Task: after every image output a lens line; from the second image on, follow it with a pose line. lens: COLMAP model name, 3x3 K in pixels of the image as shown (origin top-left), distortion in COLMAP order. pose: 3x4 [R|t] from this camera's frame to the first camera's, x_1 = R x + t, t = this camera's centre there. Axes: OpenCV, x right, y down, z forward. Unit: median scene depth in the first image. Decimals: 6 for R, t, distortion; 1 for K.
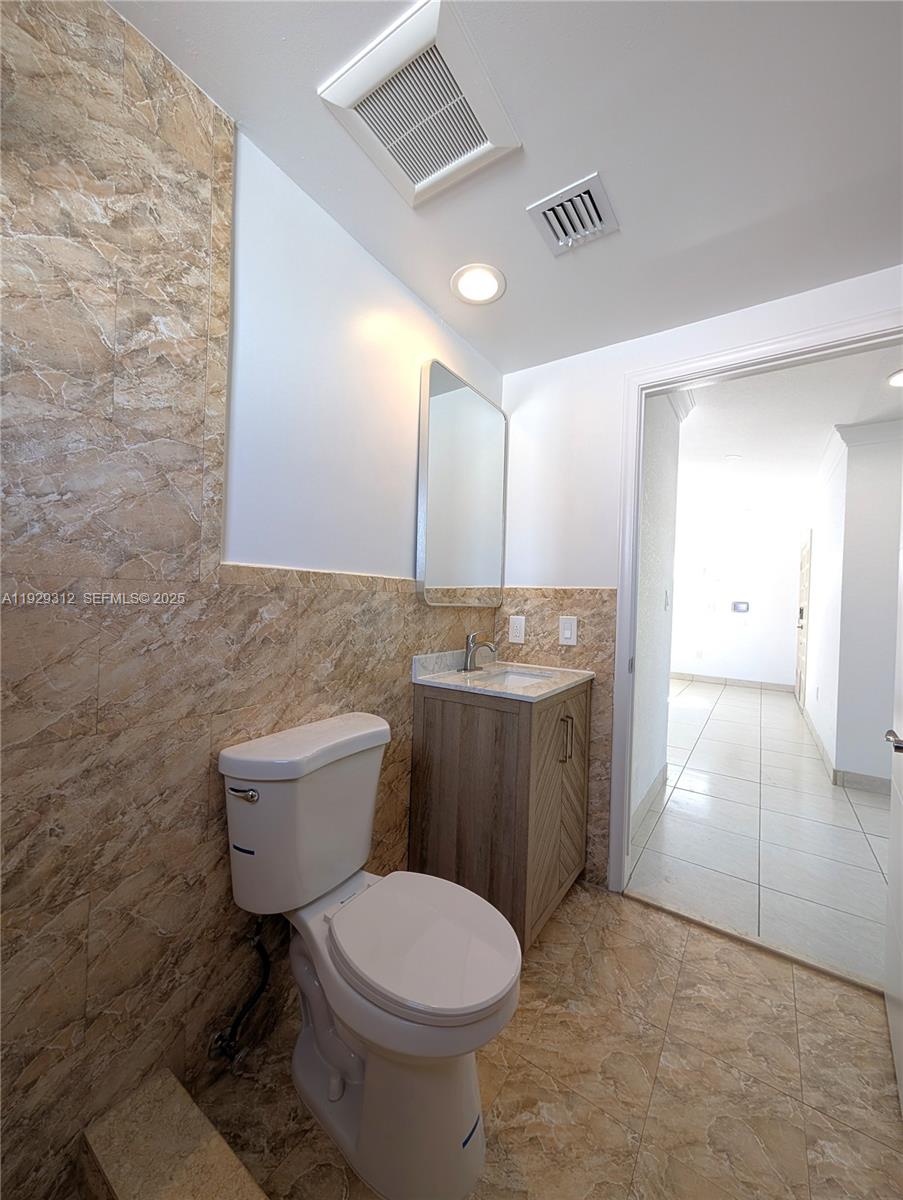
lens RADIAL K [[454.9, 0, 453.9], [0, 454.9, 603.2], [0, 0, 1]] dist [0.001876, 0.000075]
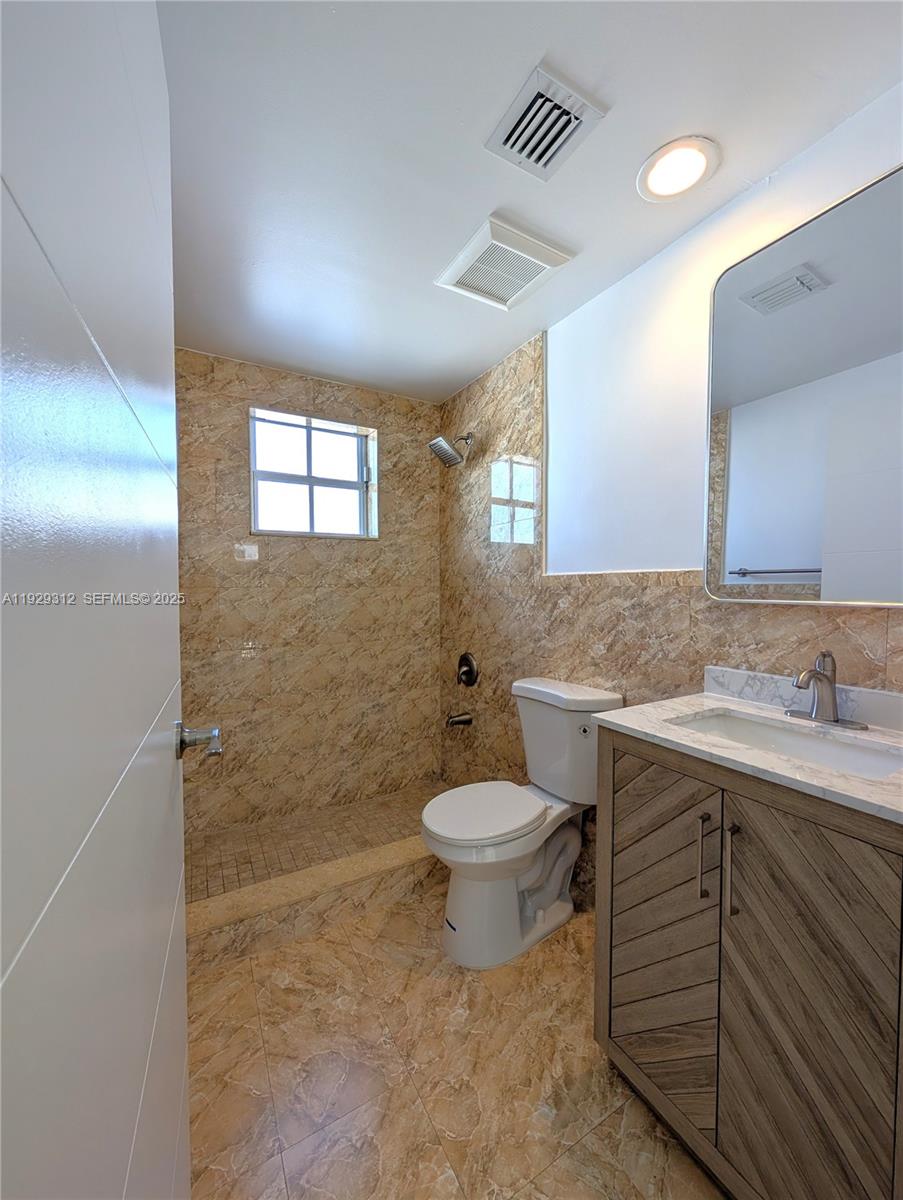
lens RADIAL K [[454.9, 0, 451.5], [0, 454.9, 598.1], [0, 0, 1]] dist [0.001876, 0.000075]
pose [[-0.432686, -0.005354, -0.901529, 1.049630], [-0.015159, 0.999884, 0.001337, 0.005596], [0.901417, 0.014244, -0.432717, 1.186841]]
